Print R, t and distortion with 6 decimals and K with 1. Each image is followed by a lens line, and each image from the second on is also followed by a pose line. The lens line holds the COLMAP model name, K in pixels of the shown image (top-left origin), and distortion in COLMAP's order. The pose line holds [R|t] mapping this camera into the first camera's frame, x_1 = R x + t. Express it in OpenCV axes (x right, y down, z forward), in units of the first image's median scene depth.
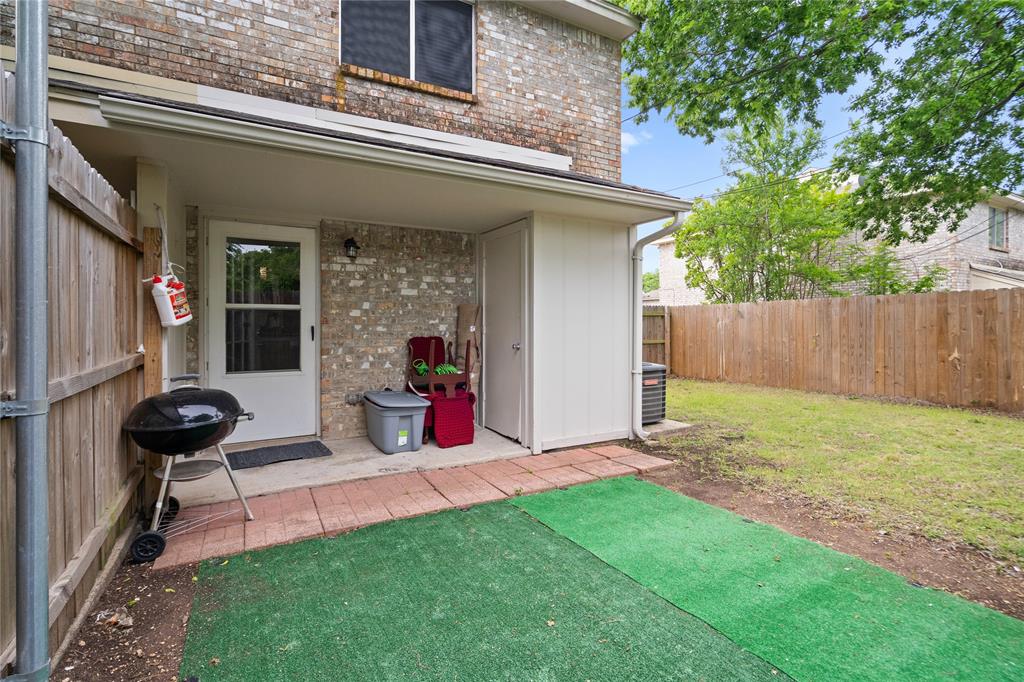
lens RADIAL K [[485.8, 0, 514.6], [0, 485.8, 327.0], [0, 0, 1]] dist [-0.000423, -0.000340]
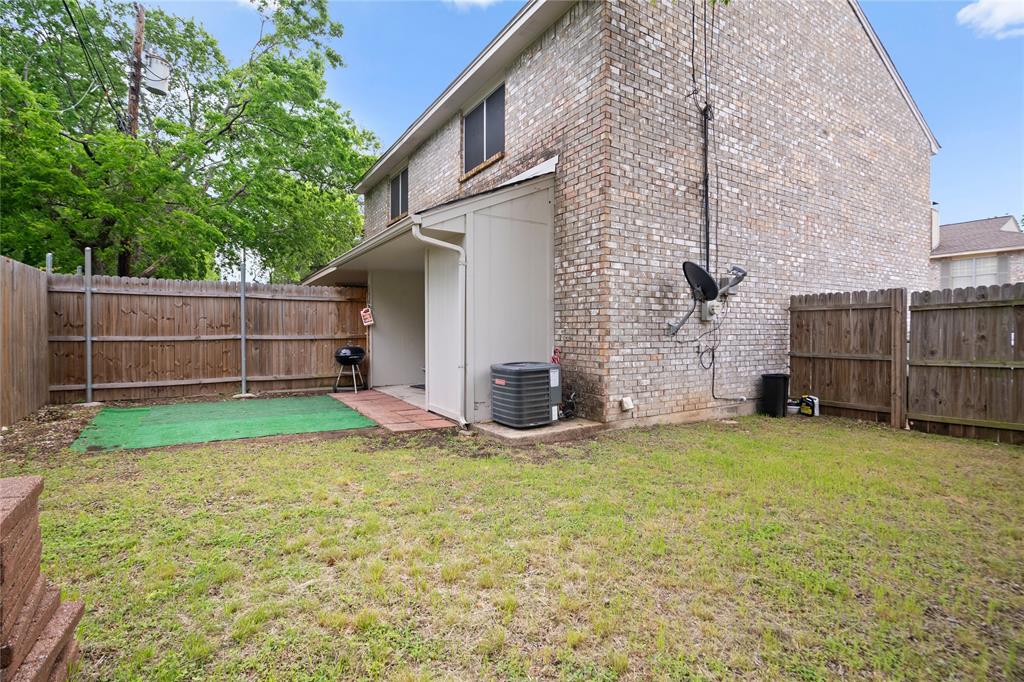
lens RADIAL K [[485.8, 0, 514.6], [0, 485.8, 327.0], [0, 0, 1]] dist [-0.000423, -0.000340]
pose [[0.035503, -0.001560, -0.999368, 1.099851], [-0.004433, 0.999989, -0.001719, -0.000134], [0.999360, 0.004491, 0.035495, 0.885167]]
